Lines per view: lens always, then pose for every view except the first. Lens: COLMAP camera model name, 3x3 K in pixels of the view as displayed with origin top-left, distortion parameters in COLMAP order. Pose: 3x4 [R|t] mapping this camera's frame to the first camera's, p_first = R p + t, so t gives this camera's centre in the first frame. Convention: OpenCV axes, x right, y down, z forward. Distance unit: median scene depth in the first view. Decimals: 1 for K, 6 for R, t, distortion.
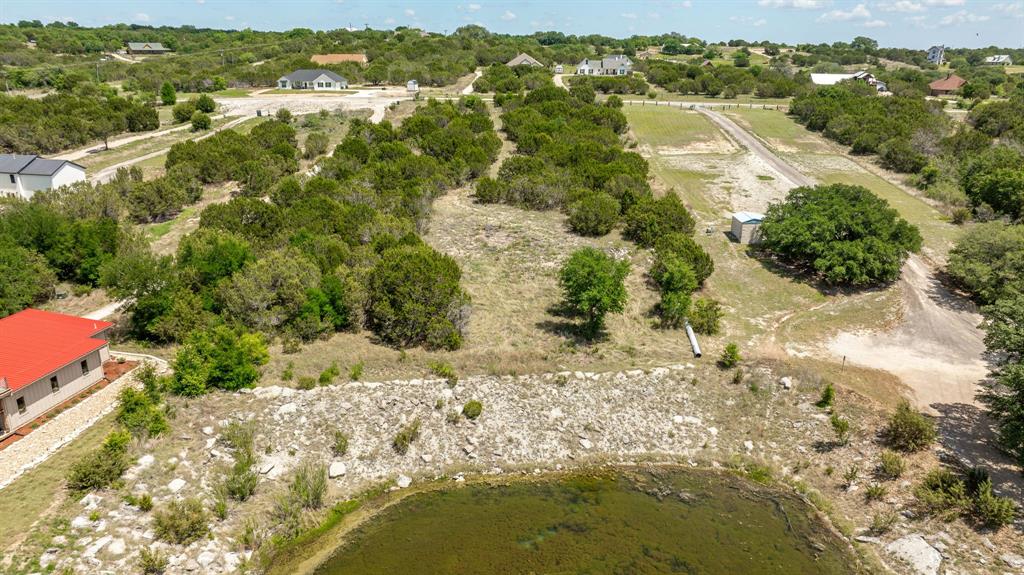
lens RADIAL K [[721.2, 0, 515.4], [0, 721.2, 284.7], [0, 0, 1]] dist [-0.048389, 0.055421]
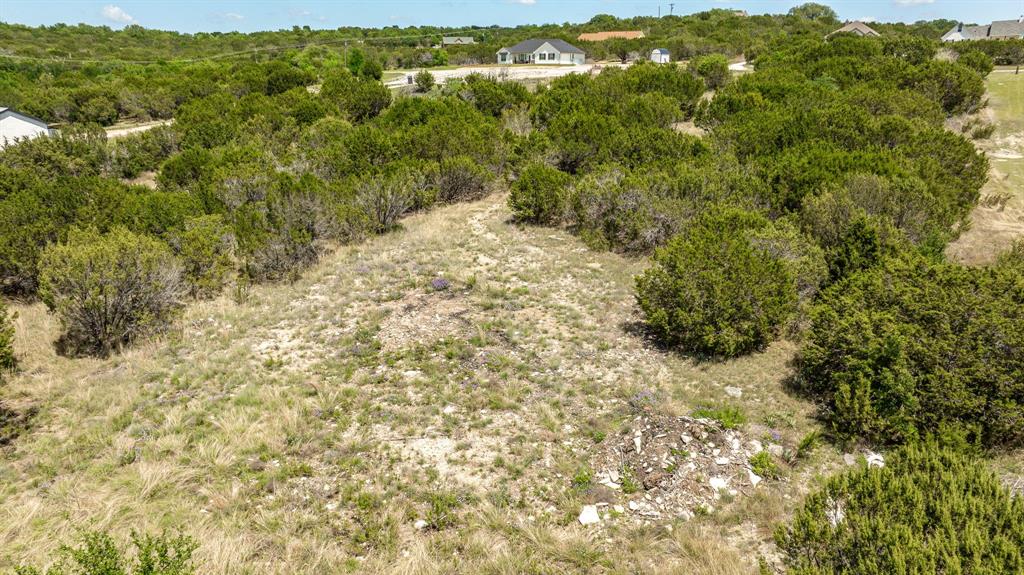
lens RADIAL K [[721.2, 0, 515.4], [0, 721.2, 284.7], [0, 0, 1]] dist [-0.048389, 0.055421]
pose [[0.881776, 0.129308, -0.453598, 0.158508], [-0.139604, 0.990148, 0.010880, -0.080838], [0.450536, 0.053731, 0.891140, 0.612089]]
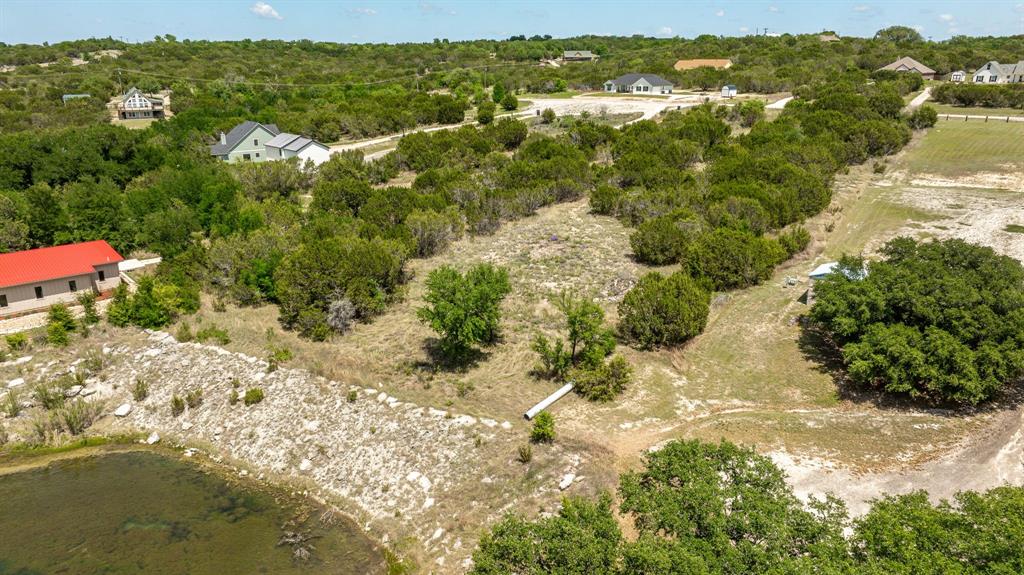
lens RADIAL K [[721.2, 0, 515.4], [0, 721.2, 284.7], [0, 0, 1]] dist [-0.048389, 0.055421]
pose [[0.794897, 0.172437, -0.581725, 0.423398], [-0.180335, 0.982583, 0.044842, -0.048391], [0.579325, 0.069260, 0.812149, 0.212305]]
